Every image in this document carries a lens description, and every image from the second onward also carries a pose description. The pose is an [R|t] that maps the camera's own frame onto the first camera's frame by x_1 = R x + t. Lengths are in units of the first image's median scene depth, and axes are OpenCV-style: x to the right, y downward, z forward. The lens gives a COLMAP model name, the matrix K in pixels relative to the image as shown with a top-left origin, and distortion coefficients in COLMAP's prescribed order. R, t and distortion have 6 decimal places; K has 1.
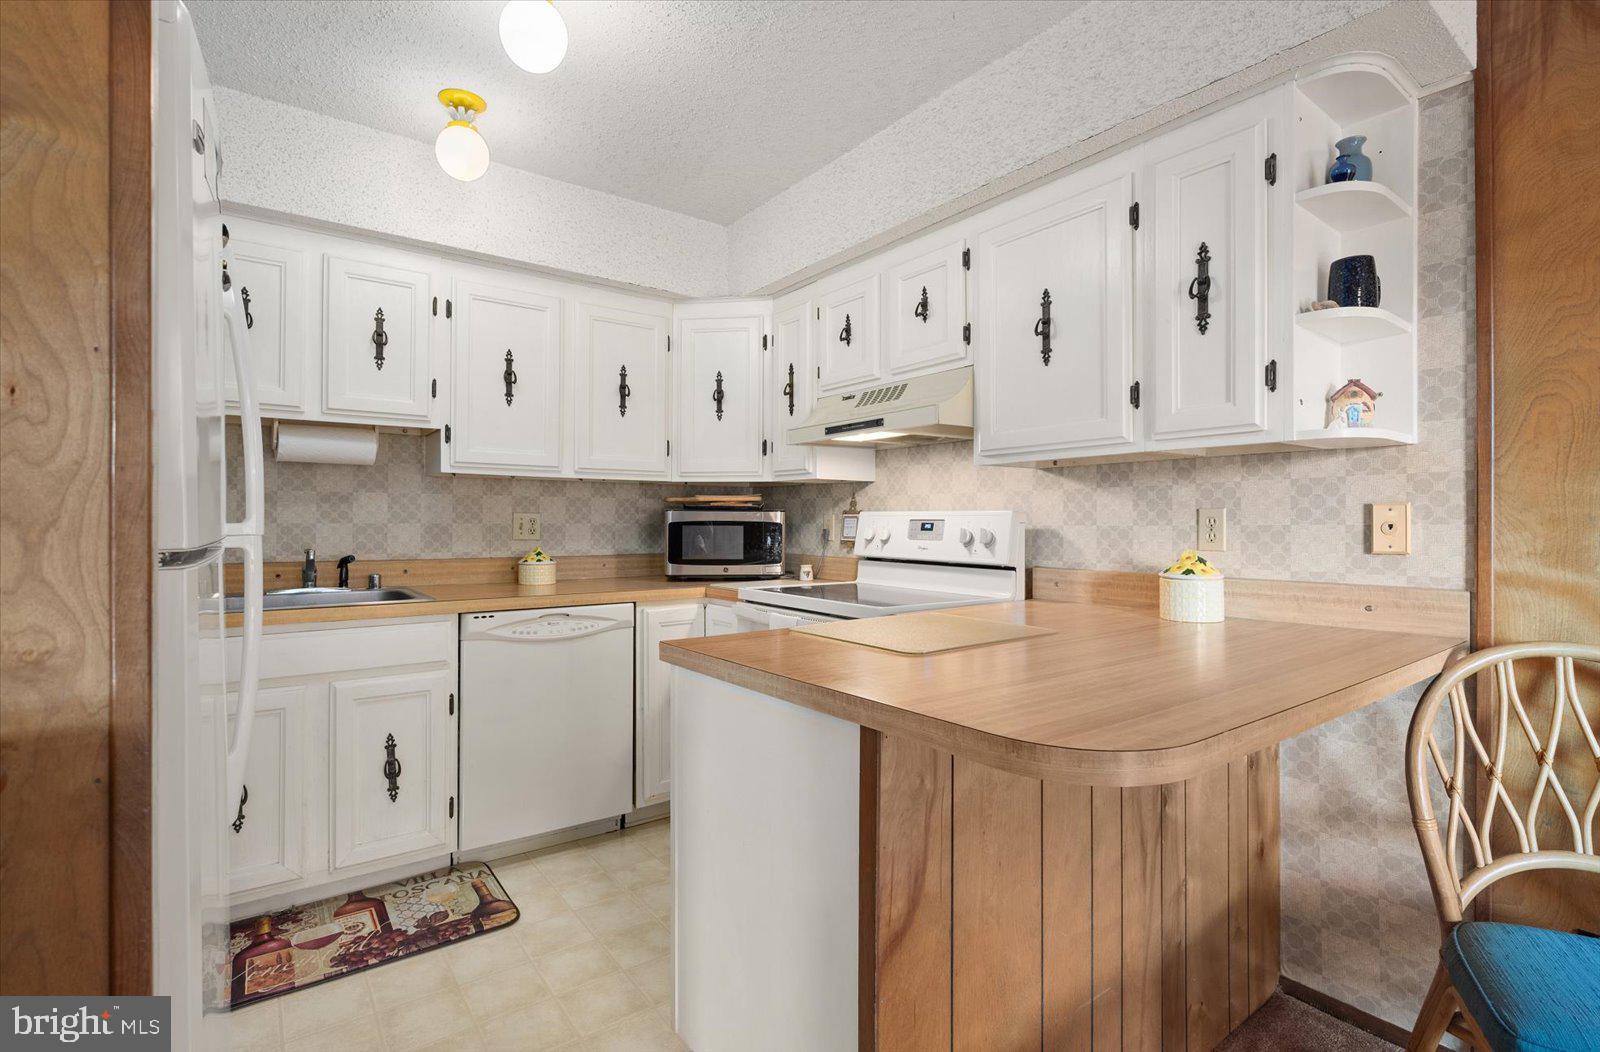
lens RADIAL K [[746.5, 0, 804.5], [0, 746.5, 518.7], [0, 0, 1]] dist [-0.002905, -0.000053]
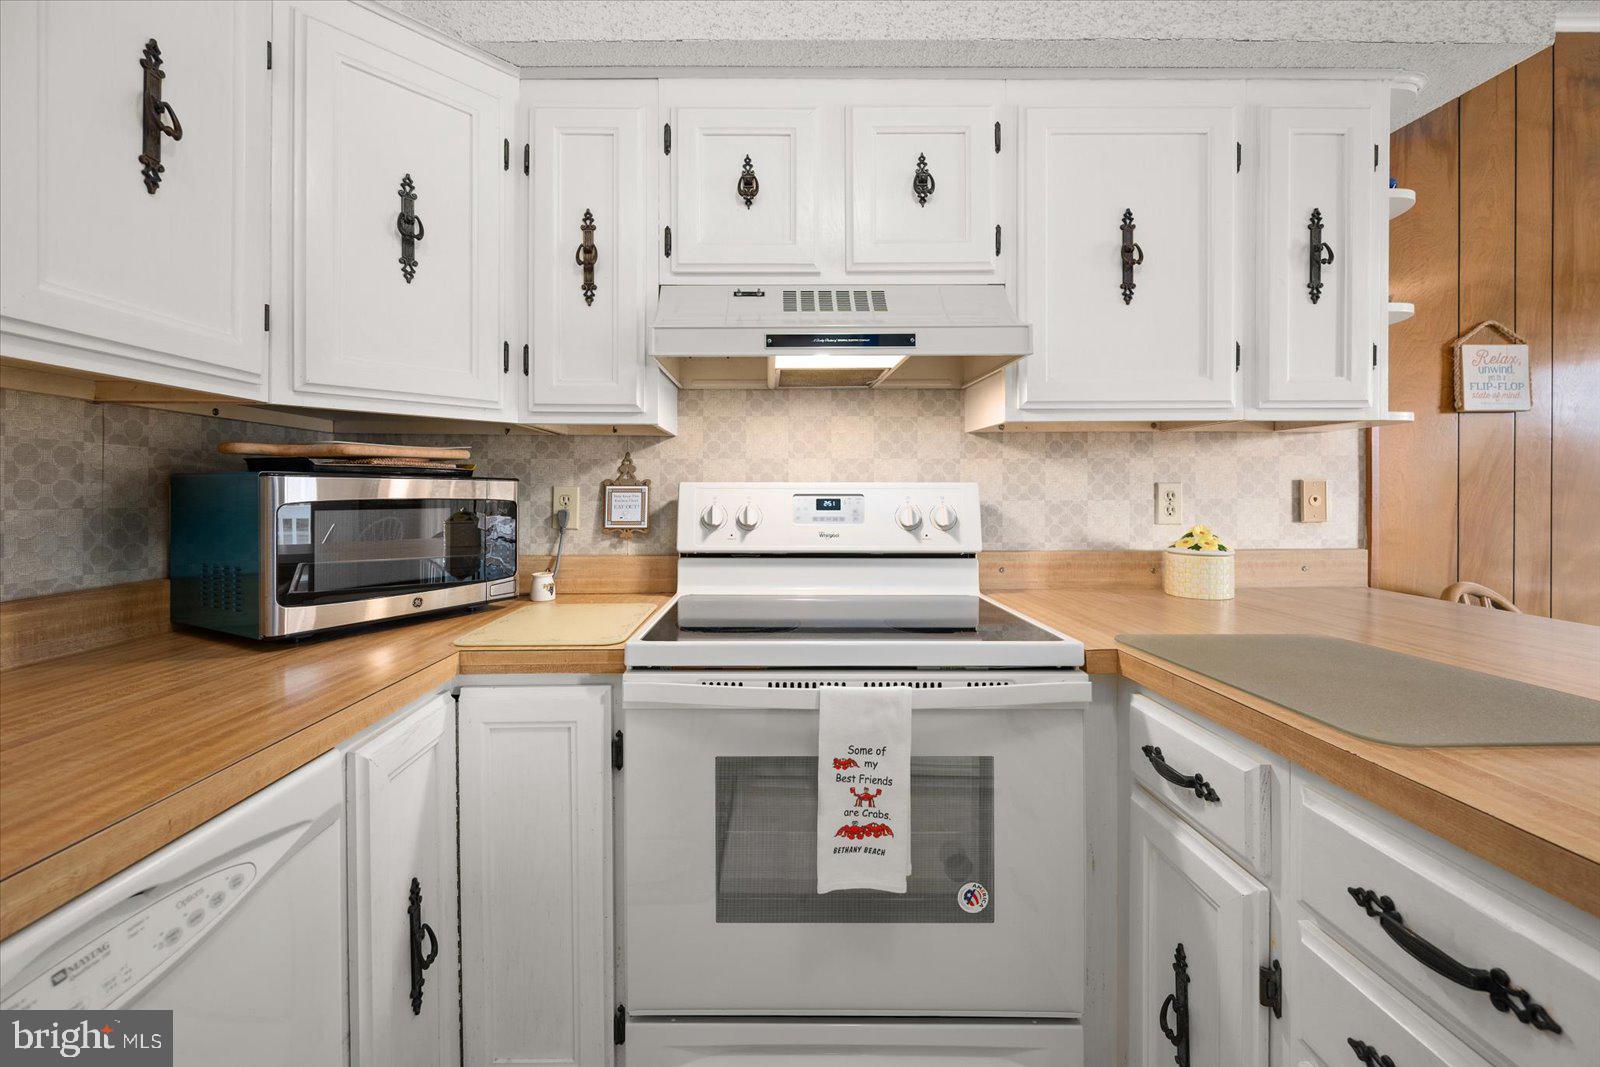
lens RADIAL K [[637.1, 0, 780.9], [0, 637.1, 495.6], [0, 0, 1]] dist [-0.002145, 0.000449]
pose [[0.592321, -0.007173, 0.805670, -0.382782], [0.000097, 0.999961, 0.008831, -0.003181], [-0.805702, -0.005153, 0.592298, 0.749785]]
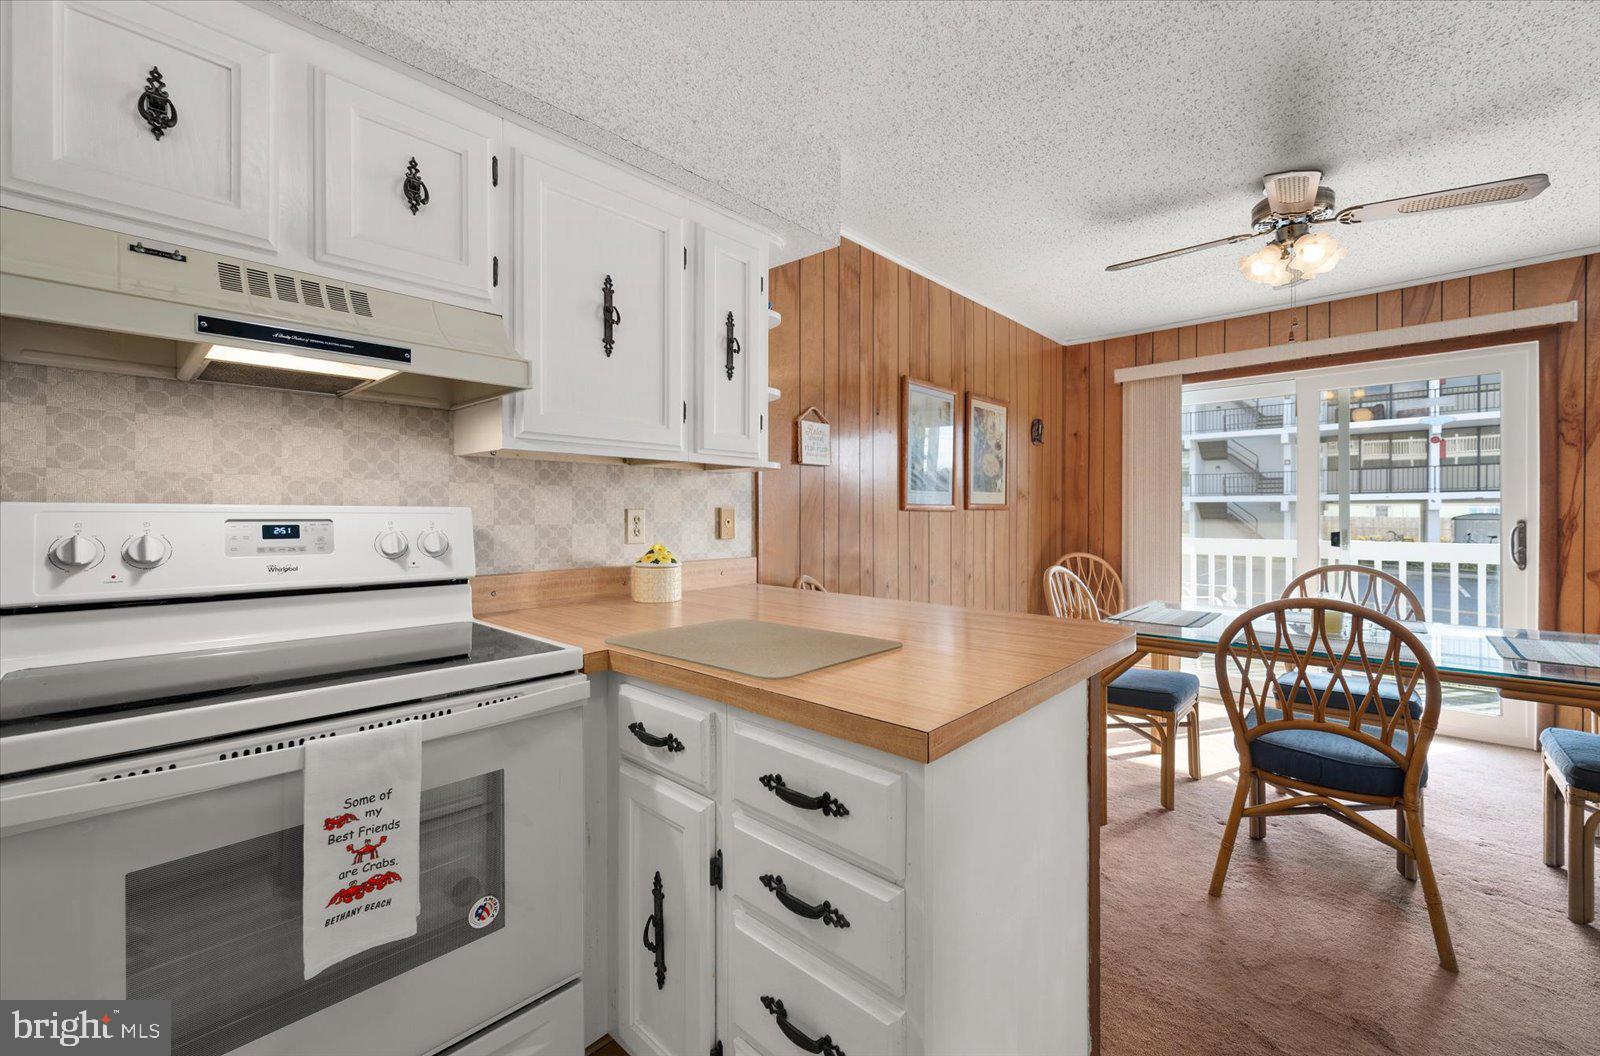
lens RADIAL K [[640.1, 0, 779.7], [0, 640.1, 516.1], [0, 0, 1]] dist [0.000832, -0.000071]
pose [[-0.157871, -0.003070, 0.987455, -0.430878], [-0.003684, 0.999990, 0.002520, -0.004546], [-0.987453, -0.003240, -0.157881, 0.766356]]
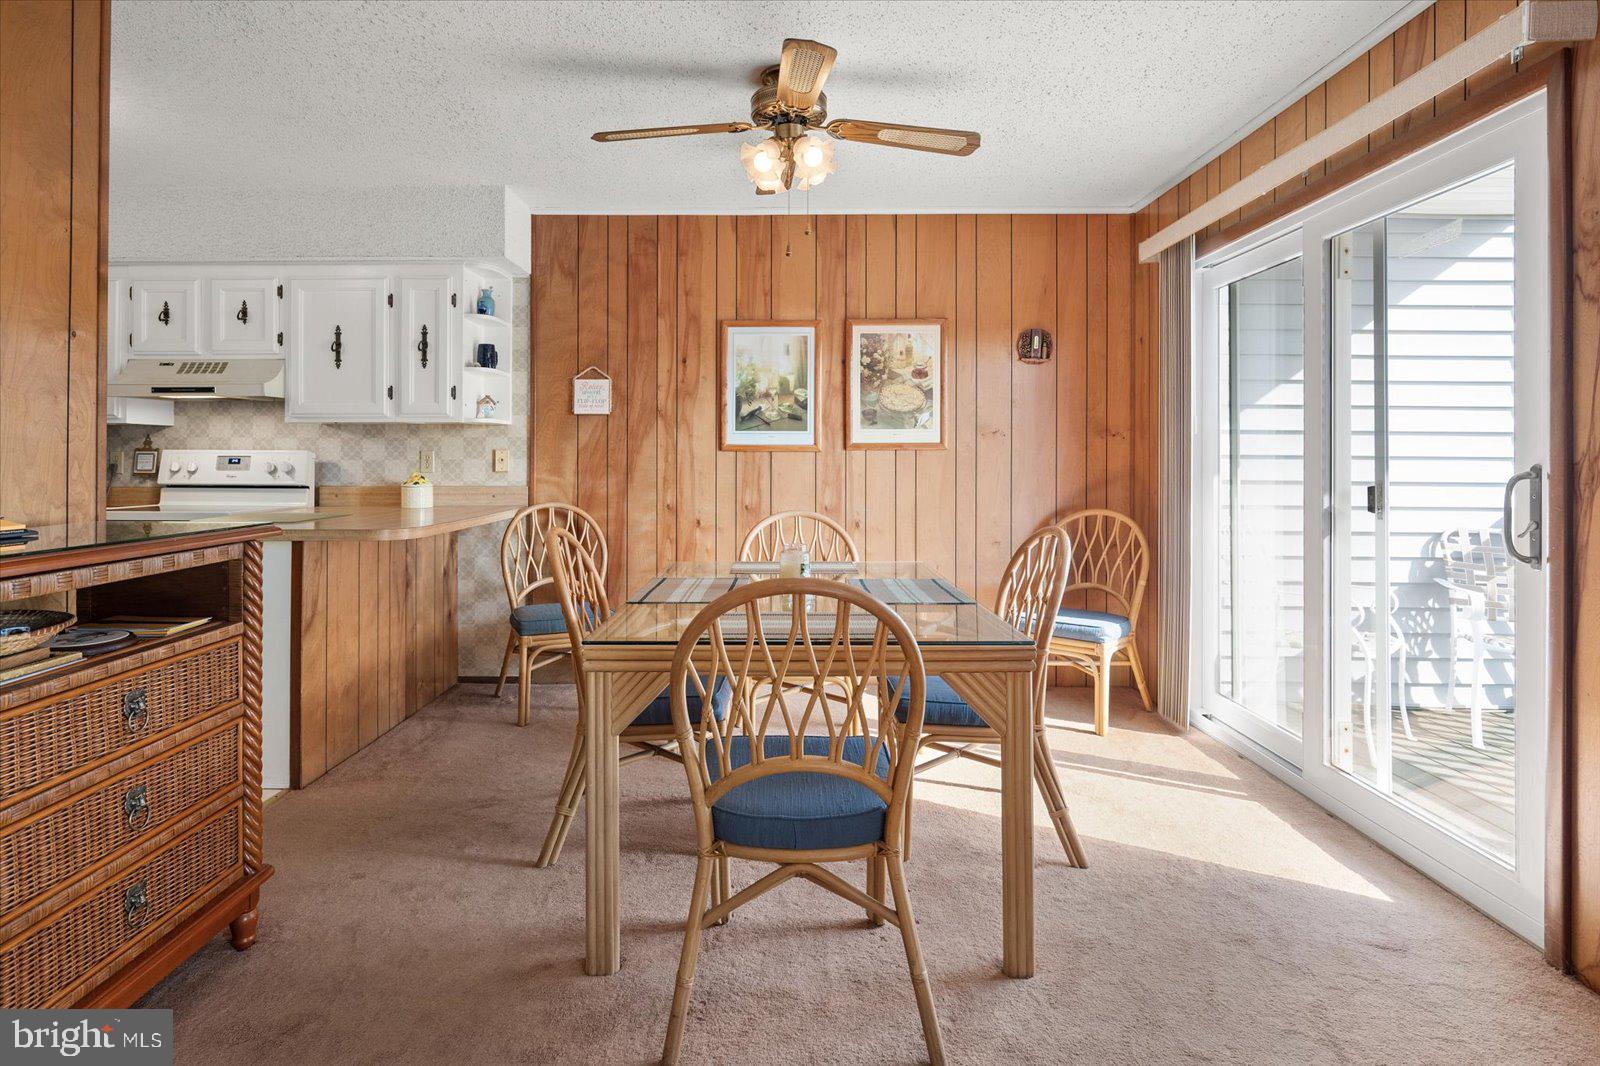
lens RADIAL K [[784.3, 0, 761.6], [0, 784.3, 453.7], [0, 0, 1]] dist [-0.000843, -0.000638]
pose [[0.613124, 0.004038, 0.789977, -0.437167], [-0.004133, 0.999990, -0.001903, -0.004996], [-0.789976, -0.002098, 0.613134, -0.770289]]
